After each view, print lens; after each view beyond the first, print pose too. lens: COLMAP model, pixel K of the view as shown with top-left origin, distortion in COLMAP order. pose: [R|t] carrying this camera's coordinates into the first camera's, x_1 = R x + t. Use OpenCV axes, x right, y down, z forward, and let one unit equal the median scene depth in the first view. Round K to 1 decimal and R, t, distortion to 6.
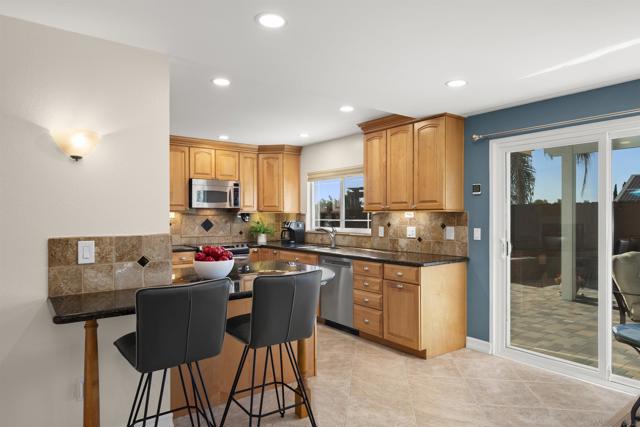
lens RADIAL K [[396.6, 0, 320.5], [0, 396.6, 215.4], [0, 0, 1]] dist [0.000969, 0.000081]
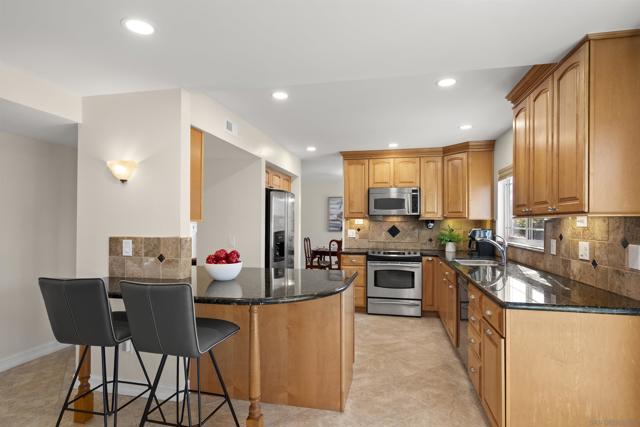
lens RADIAL K [[343.8, 0, 318.4], [0, 343.8, 219.4], [0, 0, 1]] dist [-0.000076, -0.000135]
pose [[0.648490, -0.002019, -0.761221, 0.335801], [-0.003425, 0.999979, -0.005569, -0.001136], [0.761216, 0.006219, 0.648469, 0.317995]]
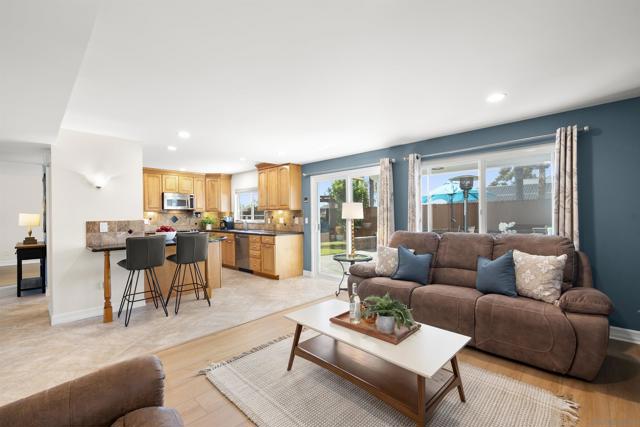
lens RADIAL K [[278.6, 0, 319.6], [0, 278.6, 215.8], [0, 0, 1]] dist [-0.000138, -0.000033]
pose [[0.987793, -0.009431, 0.155488, 0.184414], [0.009003, 0.999953, 0.003460, 0.013085], [-0.155513, -0.002018, 0.987832, -0.365503]]
